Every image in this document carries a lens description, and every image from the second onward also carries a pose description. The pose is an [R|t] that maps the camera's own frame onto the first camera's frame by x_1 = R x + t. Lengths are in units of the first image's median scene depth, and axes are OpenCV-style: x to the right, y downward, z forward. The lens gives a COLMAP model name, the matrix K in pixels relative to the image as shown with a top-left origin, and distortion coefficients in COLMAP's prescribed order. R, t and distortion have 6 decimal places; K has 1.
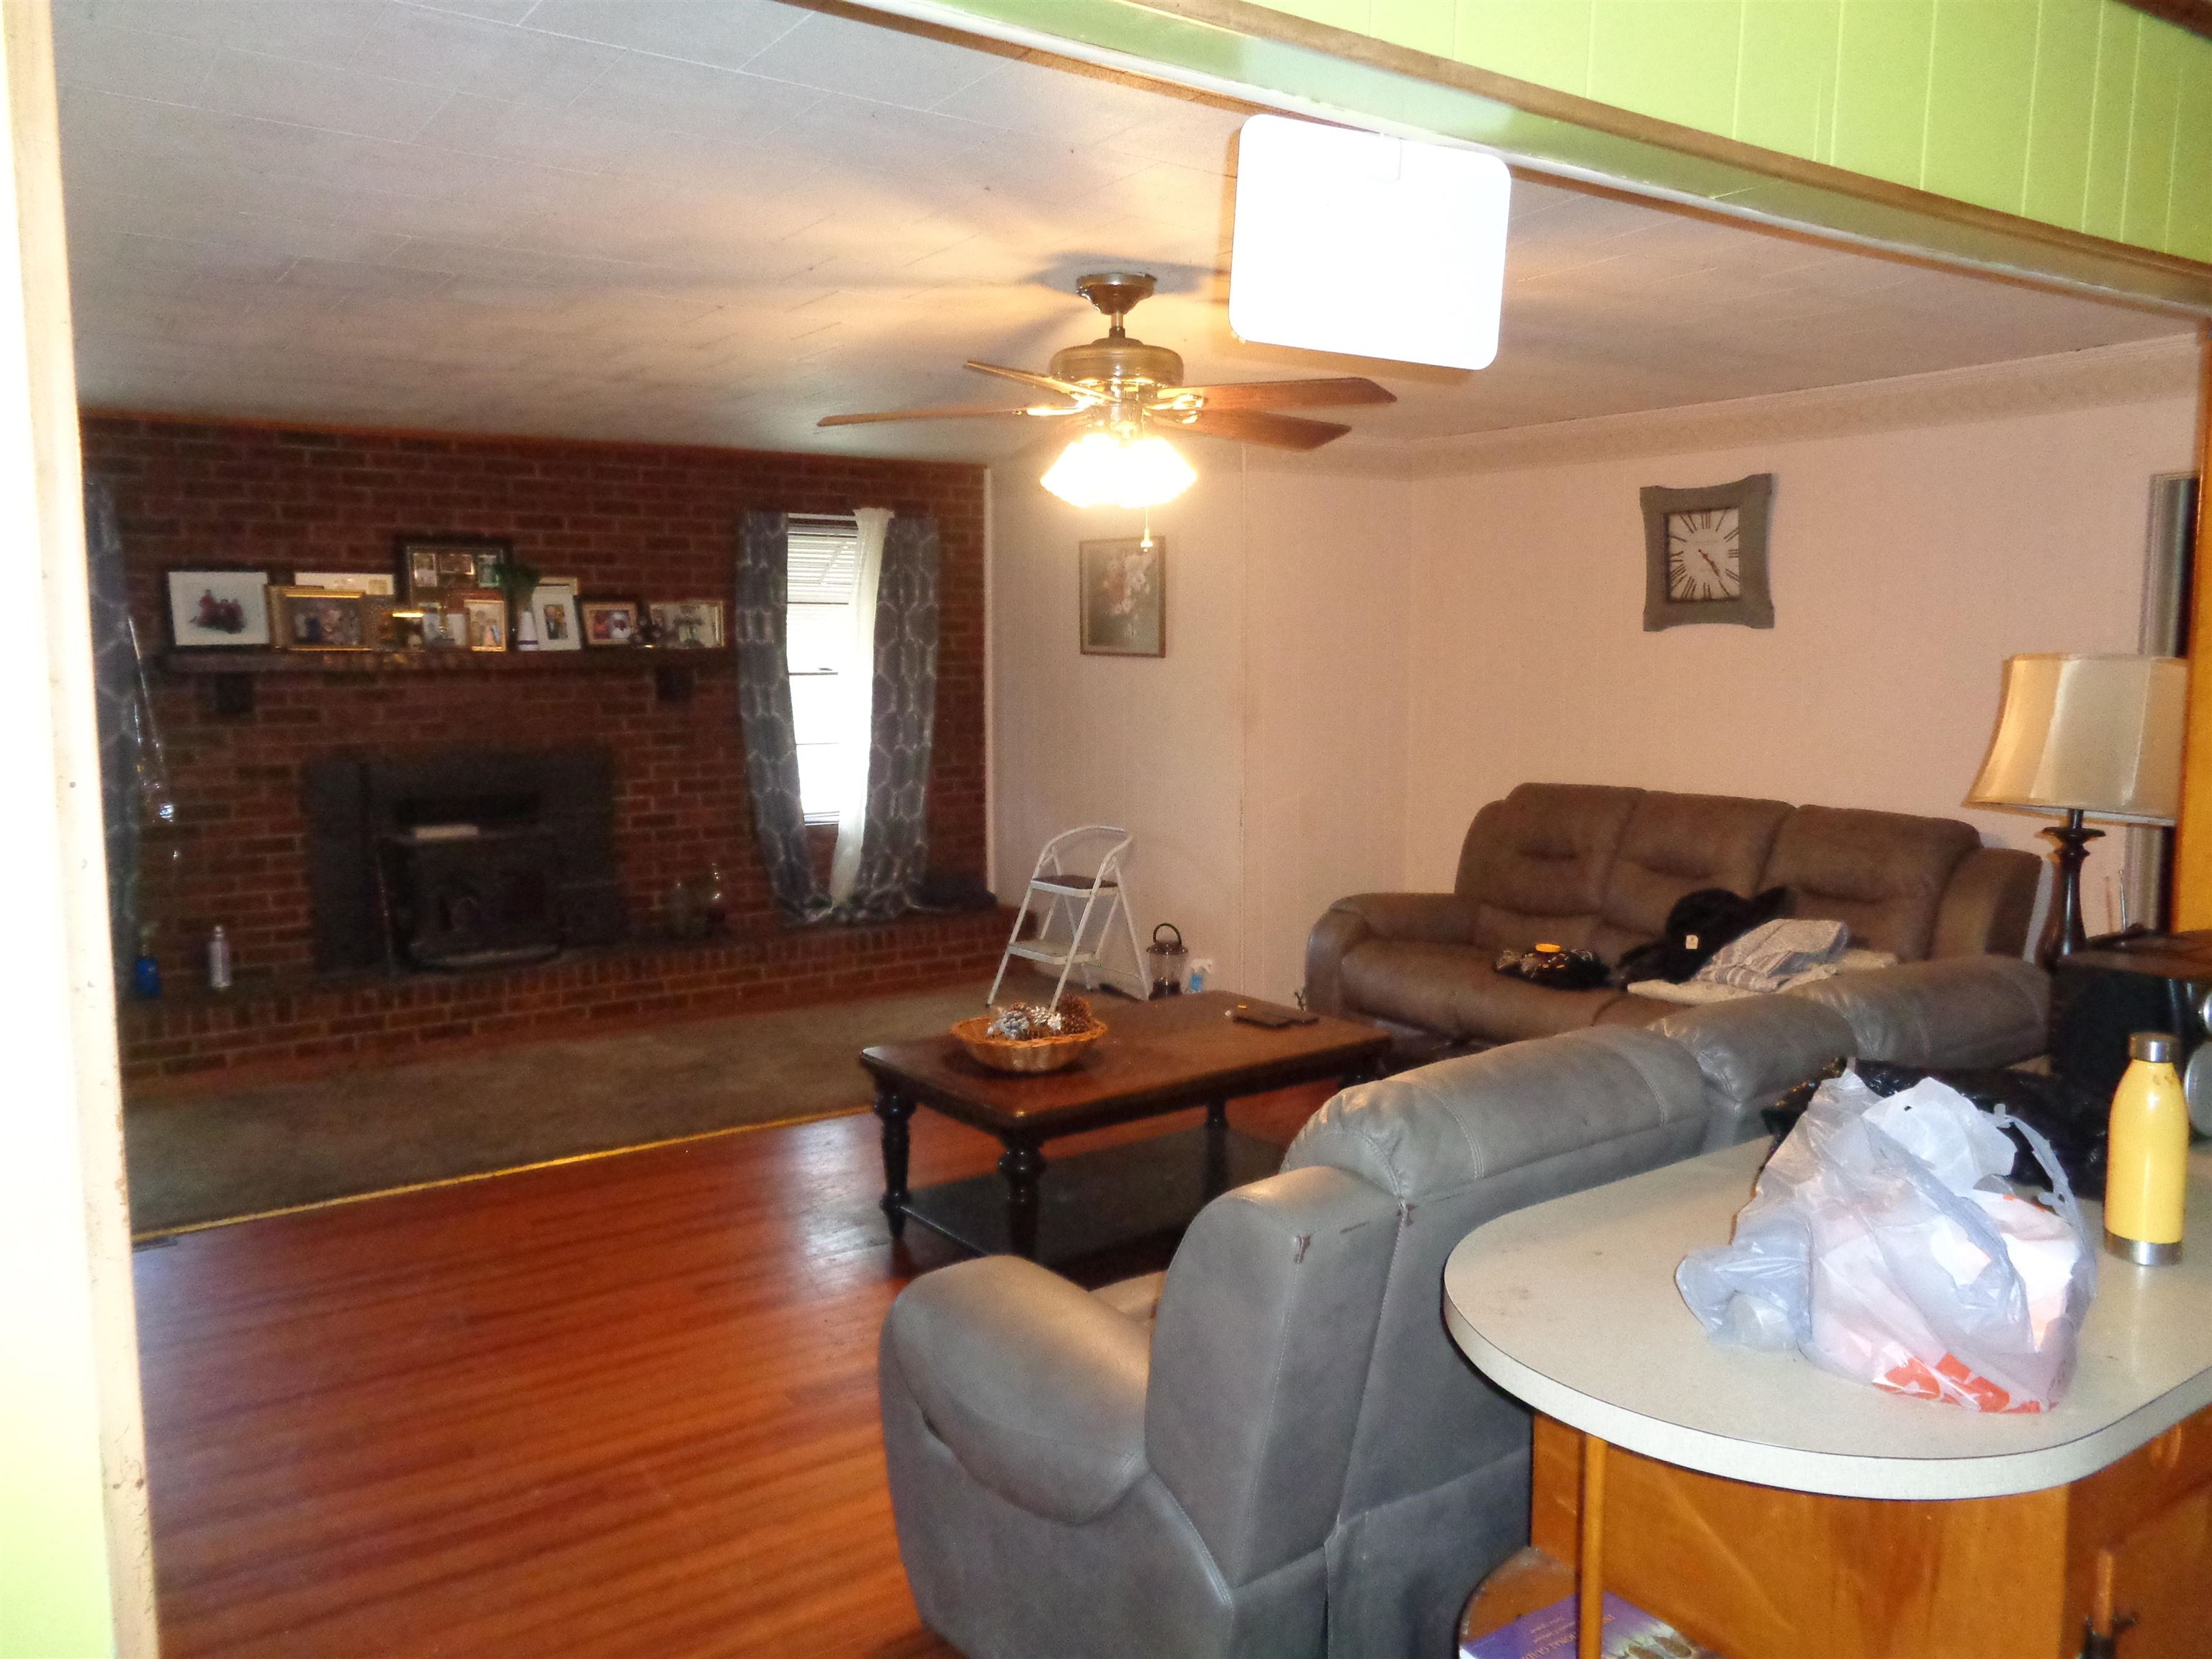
lens RADIAL K [[1661.1, 0, 1106.0], [0, 1661.1, 829.5], [0, 0, 1]] dist [0.008668, 0.008507]
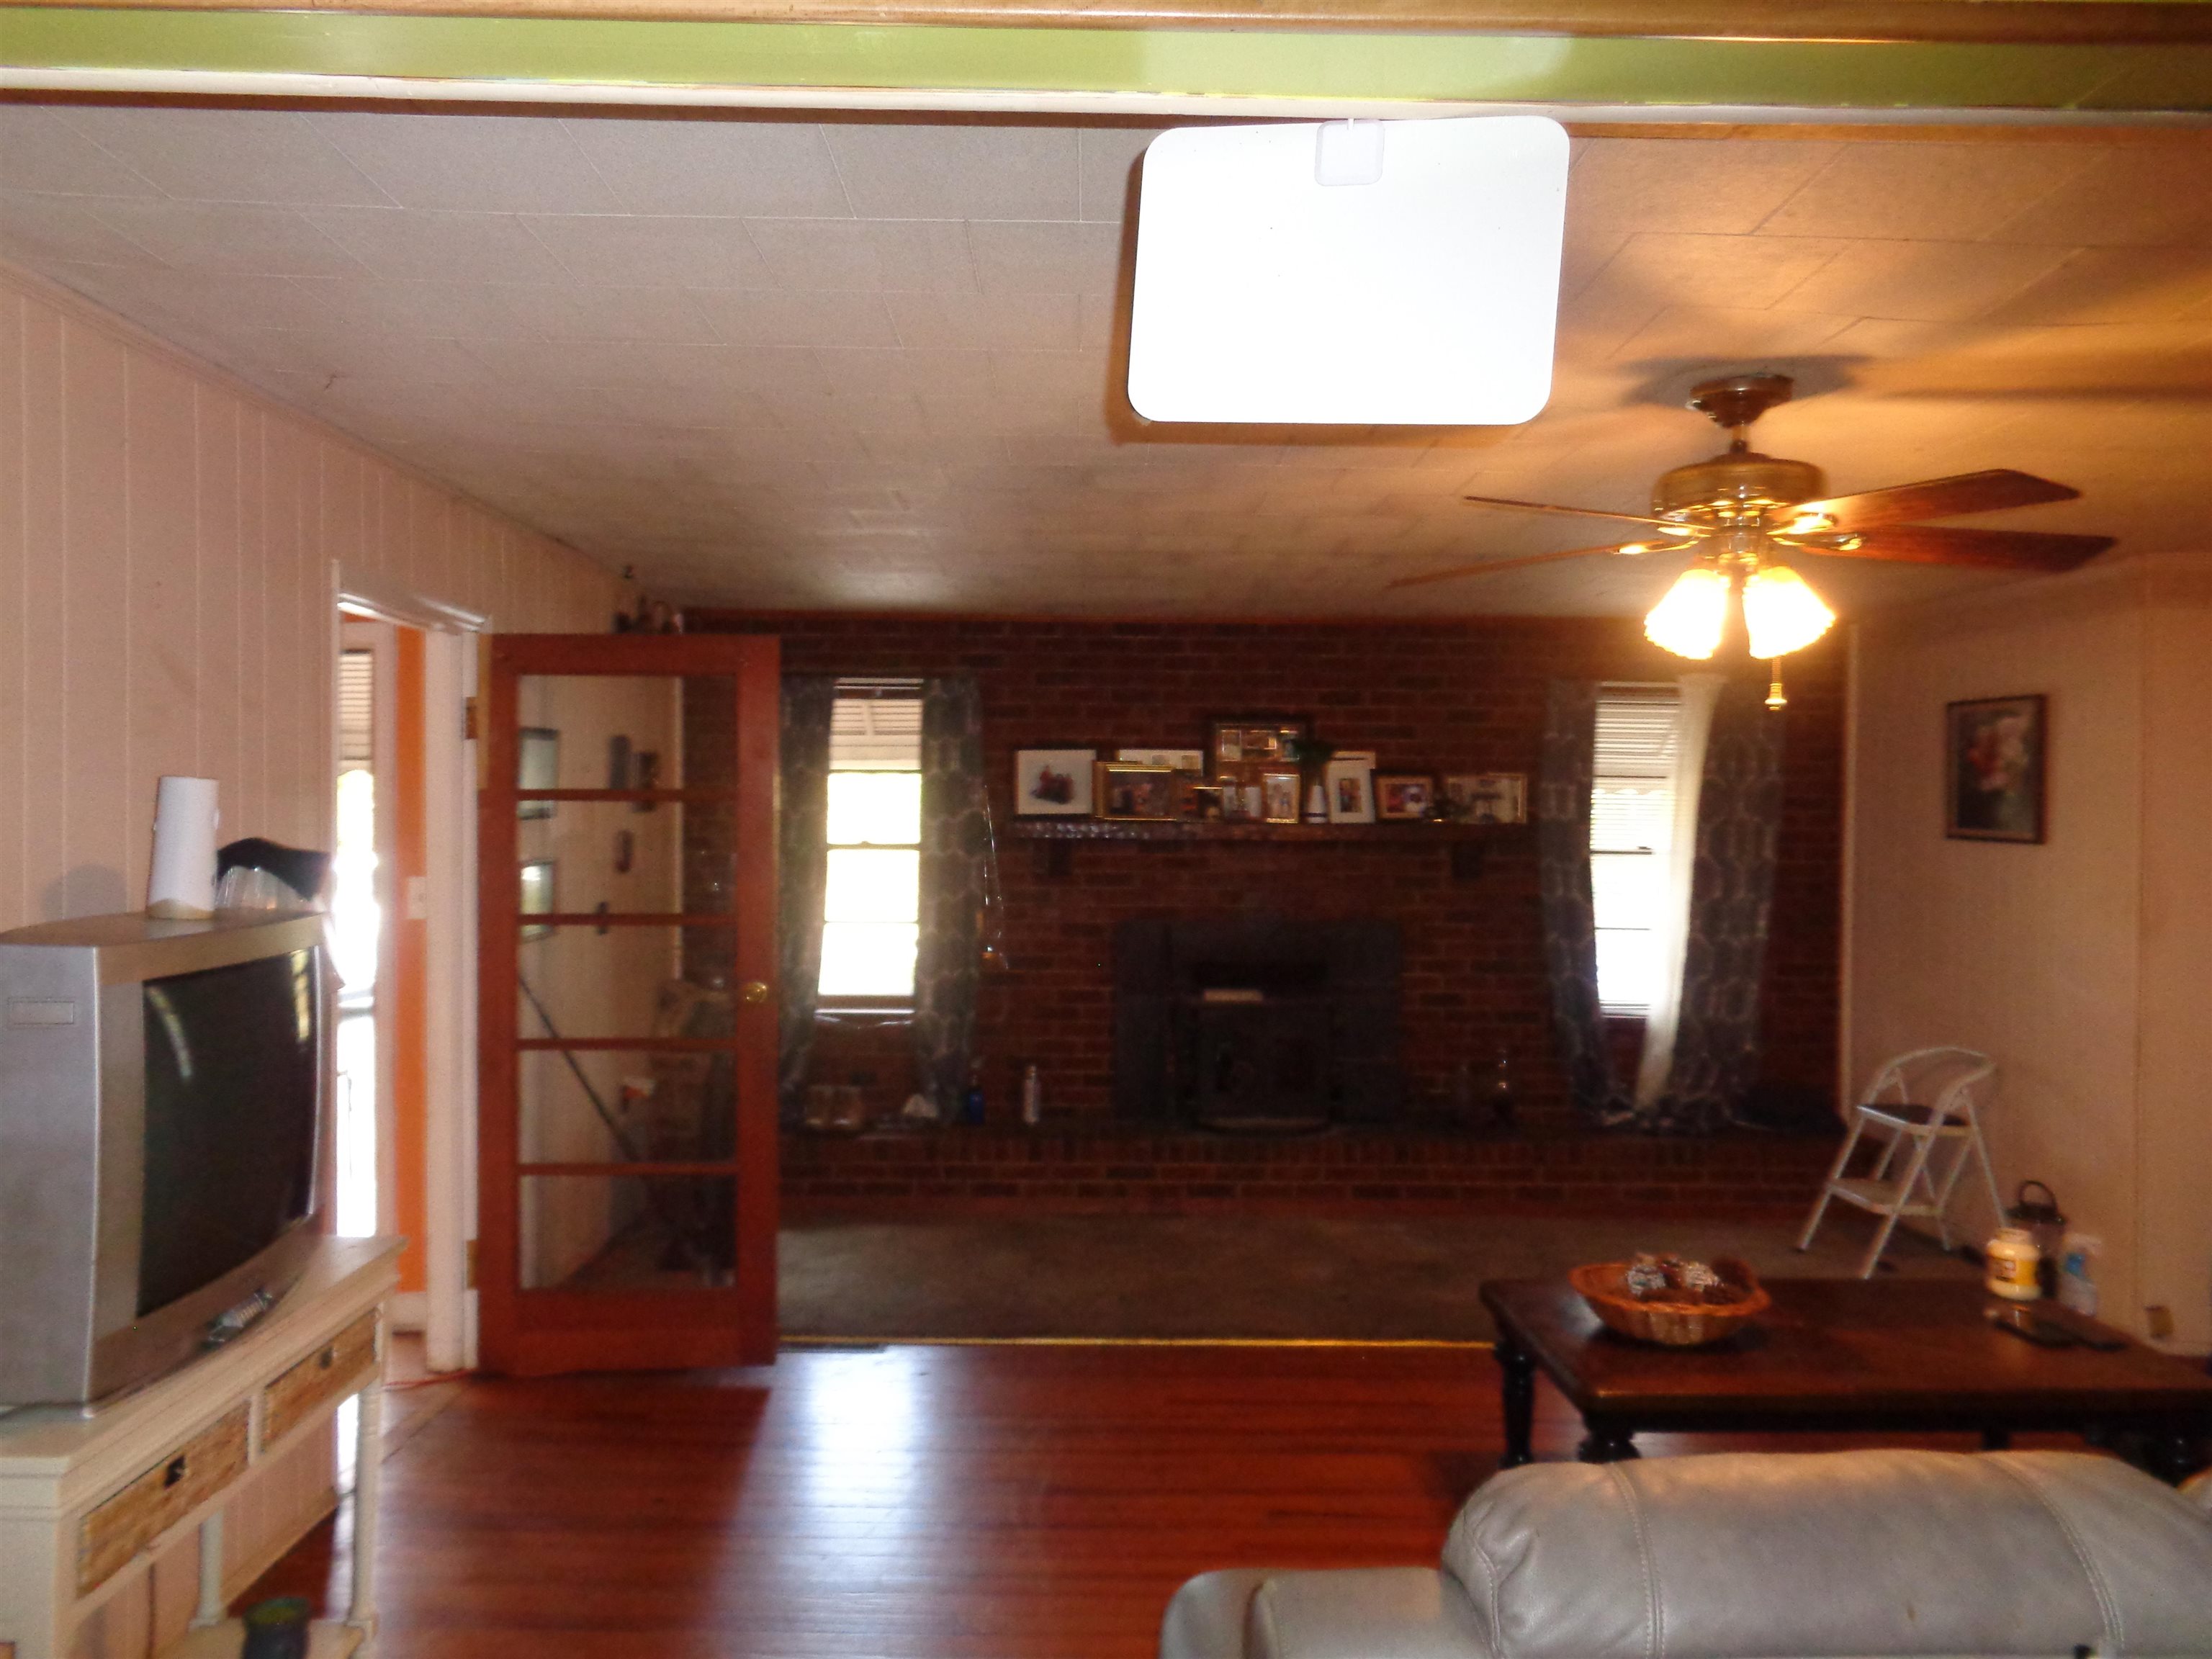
lens RADIAL K [[1661.1, 0, 1106.0], [0, 1661.1, 829.5], [0, 0, 1]] dist [0.008668, 0.008507]
pose [[0.826903, 0.017237, -0.562080, 0.115298], [-0.076115, 0.993763, -0.081502, -0.010871], [0.557169, 0.110177, 0.823057, 0.090995]]
